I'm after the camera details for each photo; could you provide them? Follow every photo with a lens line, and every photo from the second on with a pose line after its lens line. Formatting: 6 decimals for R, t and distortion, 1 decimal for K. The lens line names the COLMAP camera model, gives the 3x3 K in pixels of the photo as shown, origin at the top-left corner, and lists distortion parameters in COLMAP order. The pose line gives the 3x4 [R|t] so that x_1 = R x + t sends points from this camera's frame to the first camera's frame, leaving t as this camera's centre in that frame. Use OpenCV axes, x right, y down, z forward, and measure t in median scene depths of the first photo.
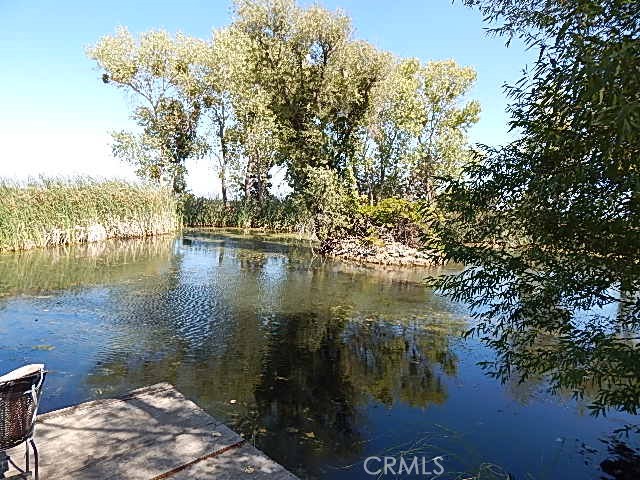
lens RADIAL K [[422.9, 0, 320.0], [0, 422.9, 240.0], [0, 0, 1]] dist [-0.000640, -0.001679]
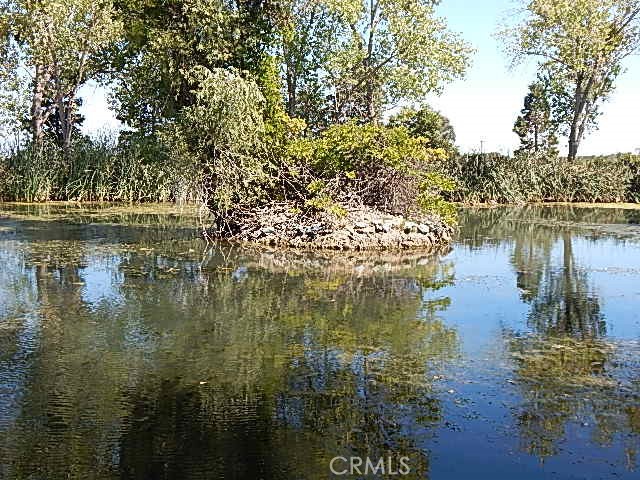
lens RADIAL K [[691.8, 0, 320.0], [0, 691.8, 240.0], [0, 0, 1]] dist [-0.025008, -0.020299]
pose [[0.969765, -0.075948, 0.231920, -0.075685], [0.066492, 0.996616, 0.048333, 0.001527], [-0.234806, -0.031451, 0.971533, 0.158795]]
